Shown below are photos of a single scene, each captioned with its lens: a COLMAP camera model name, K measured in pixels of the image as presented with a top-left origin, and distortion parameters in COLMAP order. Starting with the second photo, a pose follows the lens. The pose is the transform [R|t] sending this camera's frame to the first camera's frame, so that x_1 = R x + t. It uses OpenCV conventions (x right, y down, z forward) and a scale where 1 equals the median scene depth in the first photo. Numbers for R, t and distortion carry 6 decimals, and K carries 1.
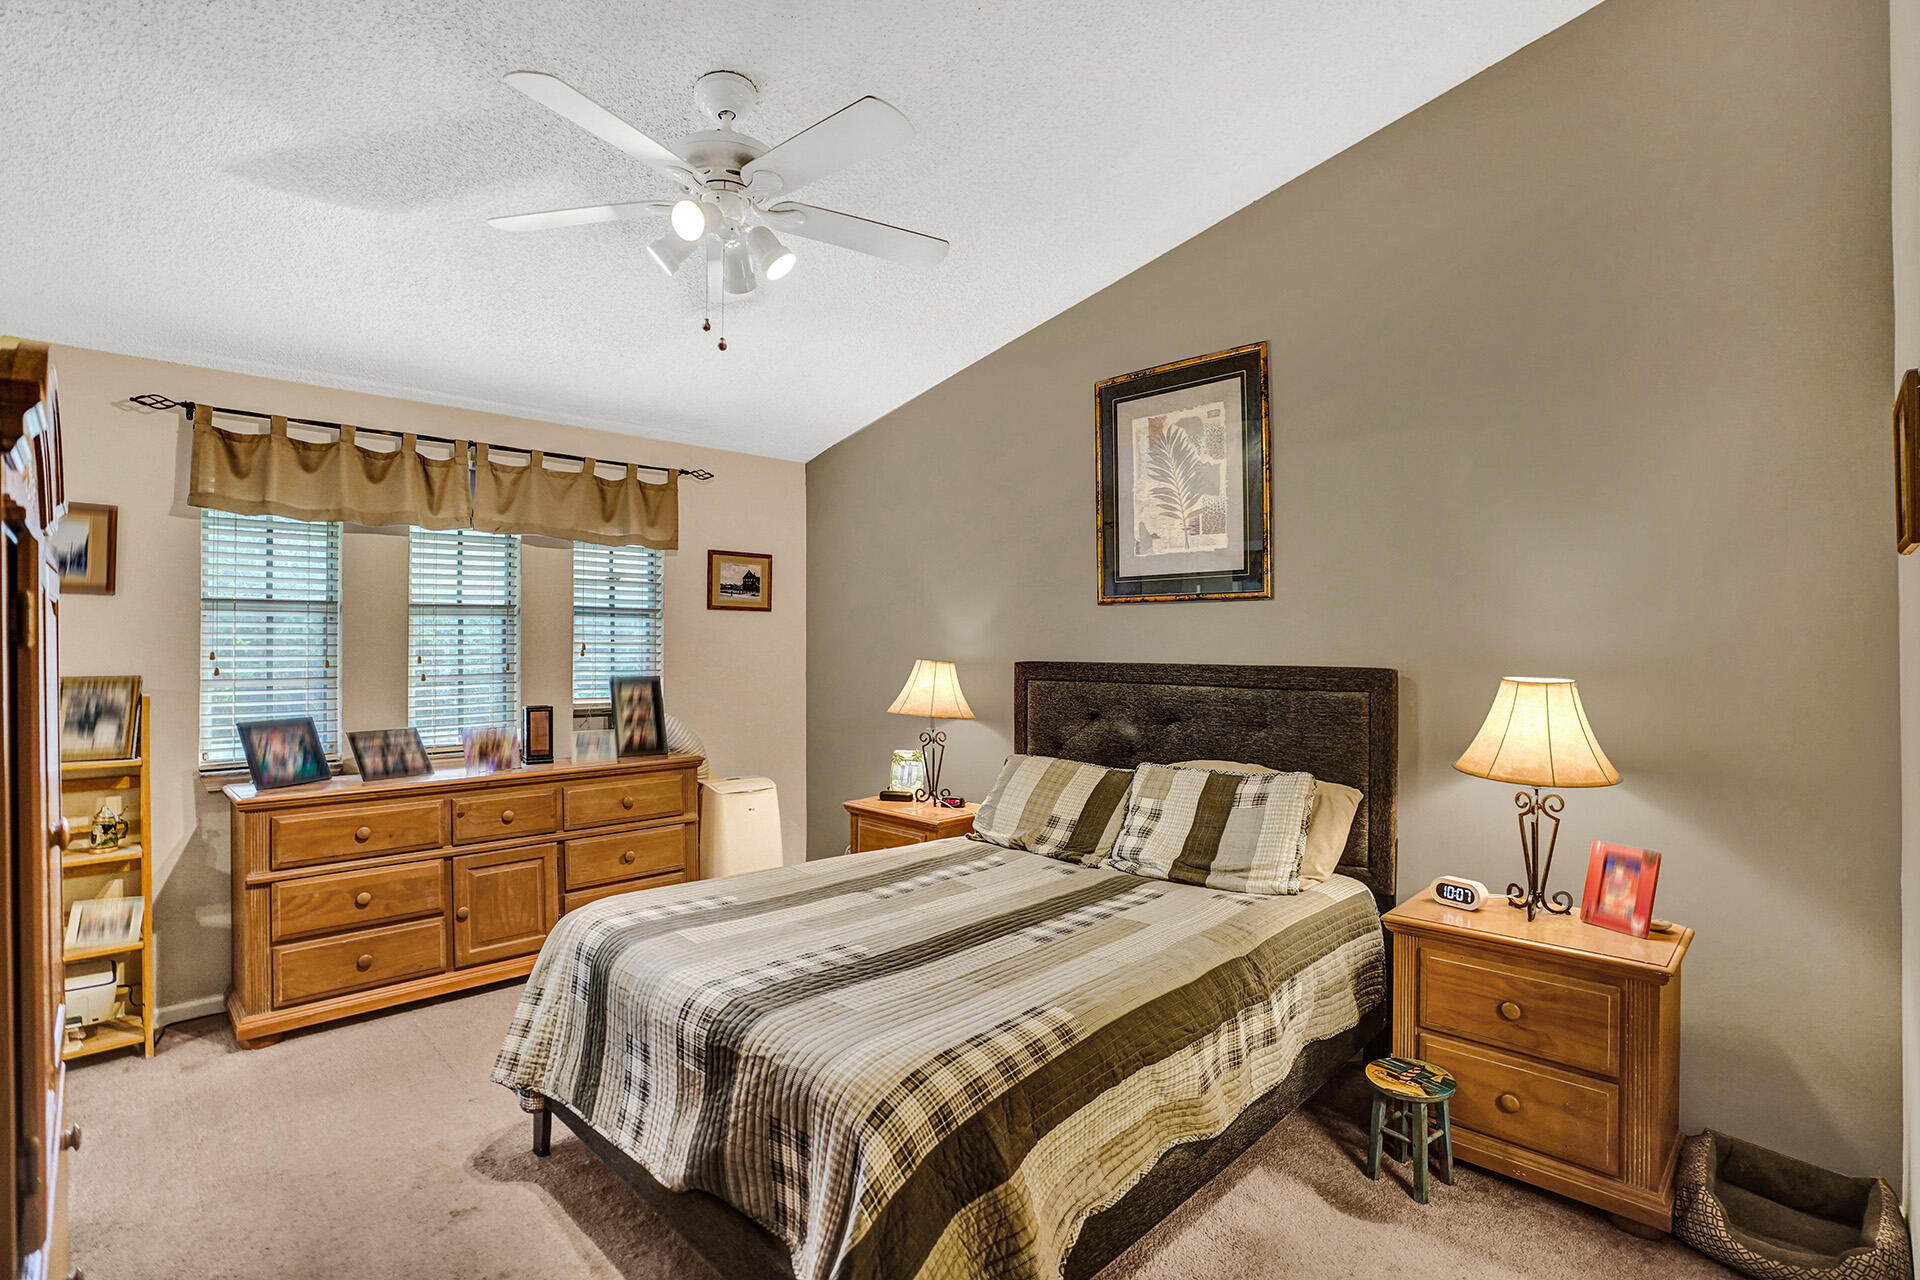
lens RADIAL K [[896.0, 0, 960.0], [0, 896.0, 640.0], [0, 0, 1]] dist [-0.045161, 0.000266]
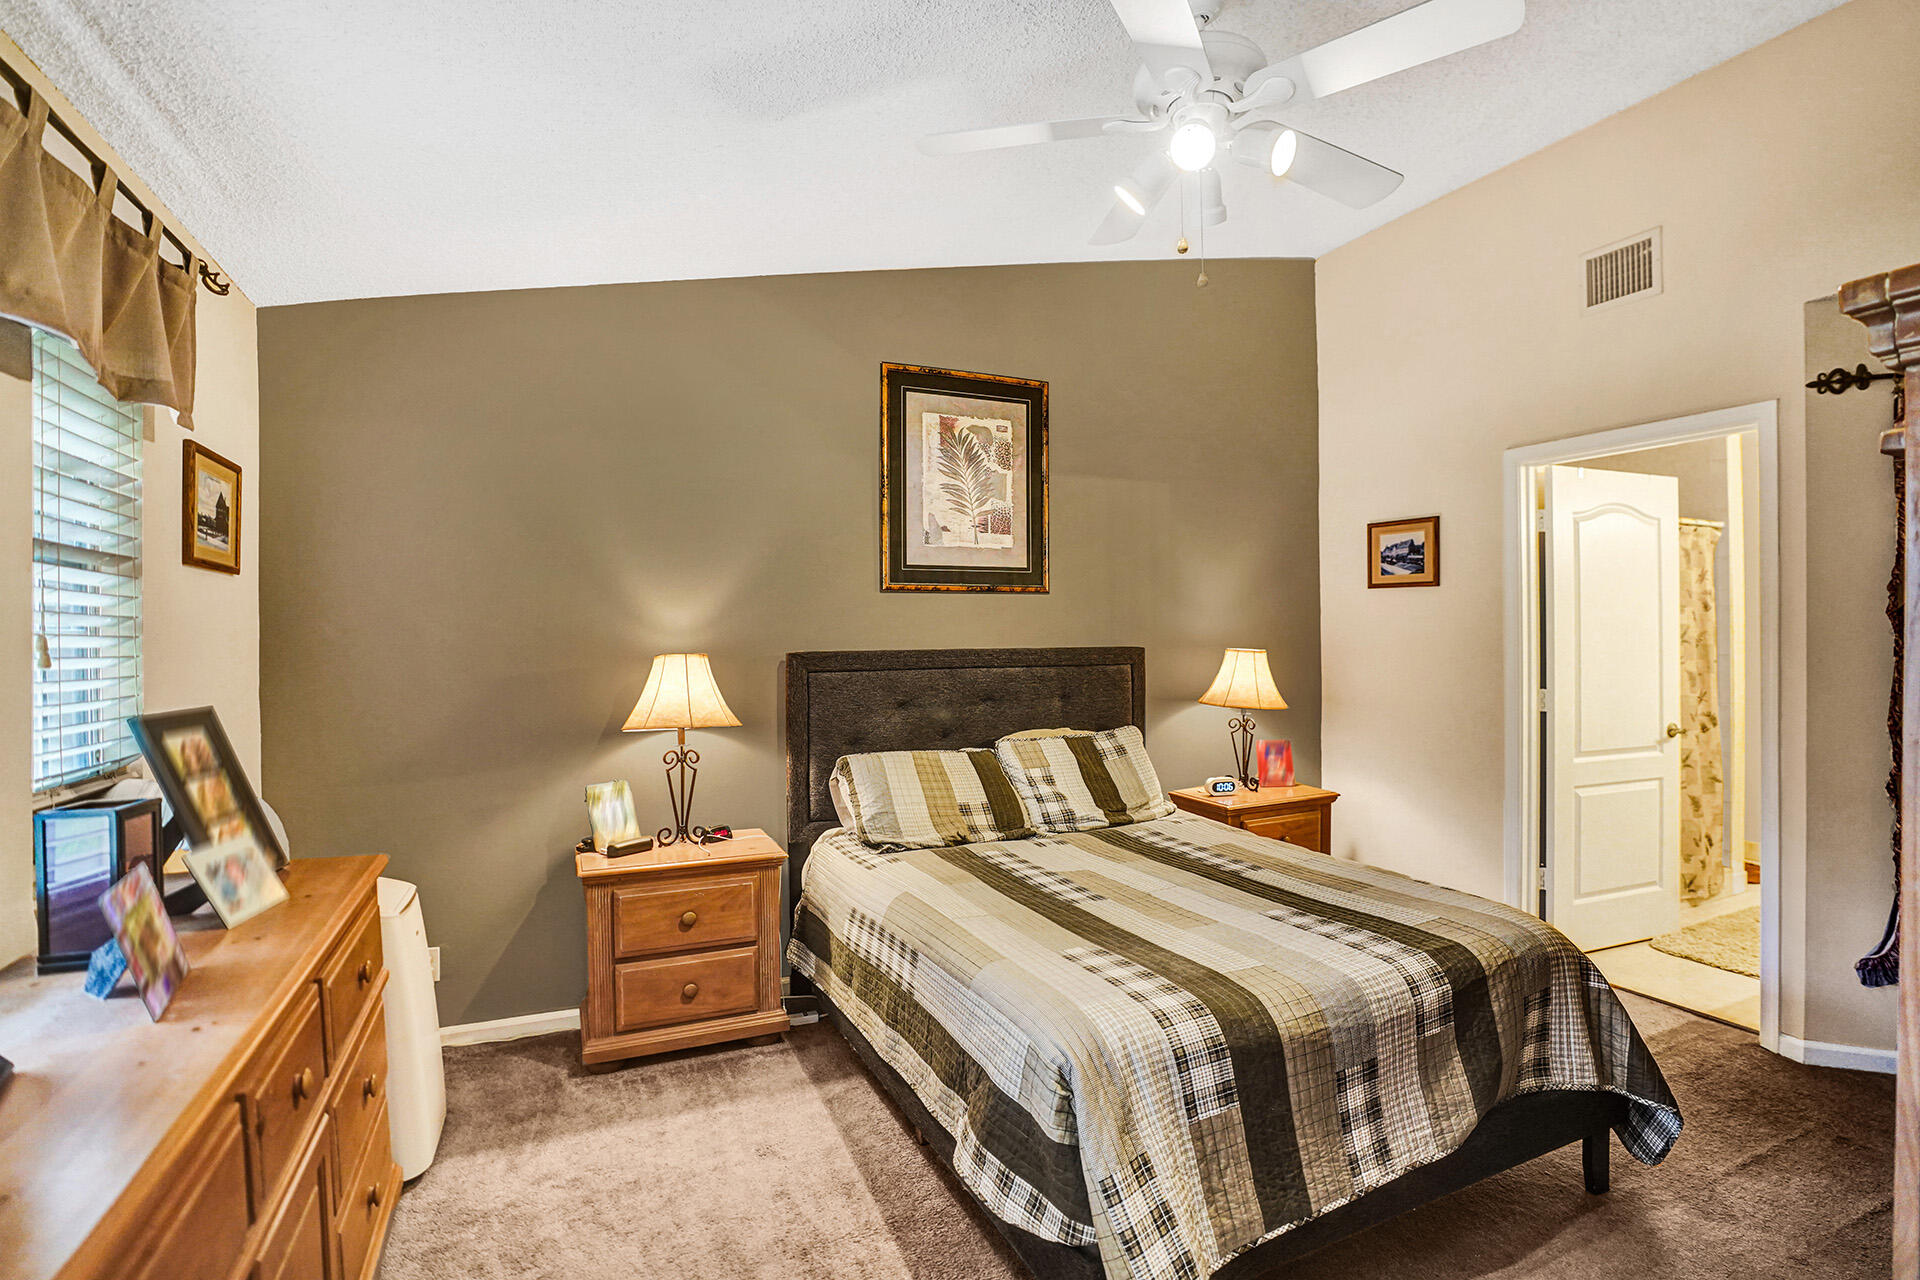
lens RADIAL K [[896.0, 0, 960.0], [0, 896.0, 640.0], [0, 0, 1]] dist [-0.045161, 0.000266]
pose [[0.358281, -0.004806, 0.933602, -0.777487], [0.009843, 0.999951, 0.001370, 0.013826], [-0.933562, 0.008698, 0.358310, 0.619560]]
